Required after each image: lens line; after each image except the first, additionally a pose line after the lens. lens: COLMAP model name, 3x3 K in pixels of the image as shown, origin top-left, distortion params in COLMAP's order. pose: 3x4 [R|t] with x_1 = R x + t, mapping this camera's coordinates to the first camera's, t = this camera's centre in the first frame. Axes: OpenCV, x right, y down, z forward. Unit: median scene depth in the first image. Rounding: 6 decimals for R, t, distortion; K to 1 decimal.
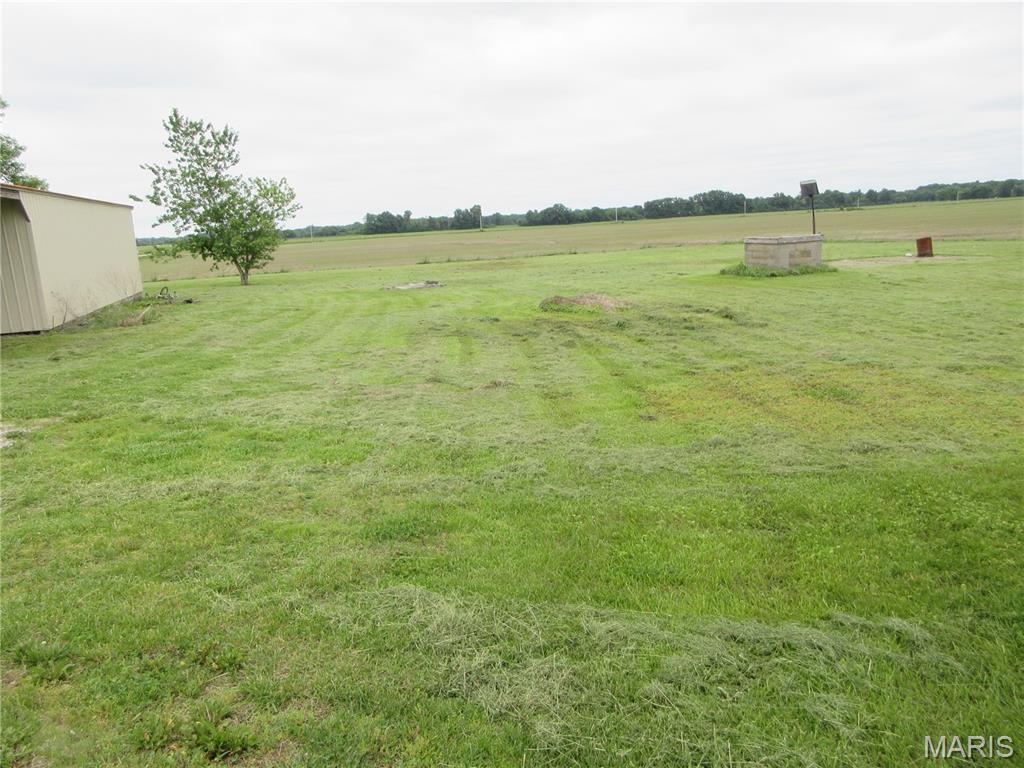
lens RADIAL K [[758.3, 0, 511.1], [0, 758.3, 383.8], [0, 0, 1]] dist [0.021482, -0.020285]
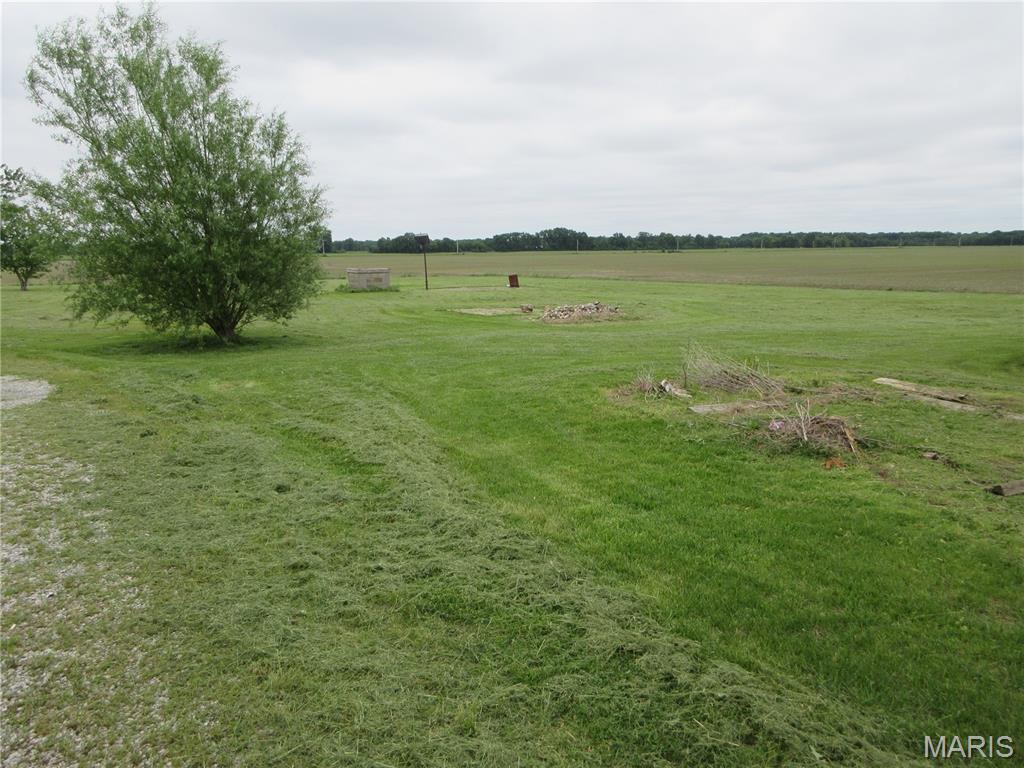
lens RADIAL K [[758.3, 0, 512.6], [0, 758.3, 386.6], [0, 0, 1]] dist [0.021482, -0.020285]
pose [[0.982162, 0.011353, 0.187696, 0.589635], [-0.004978, 0.999396, -0.034400, 0.193544], [-0.187973, 0.032852, 0.981625, -1.112756]]
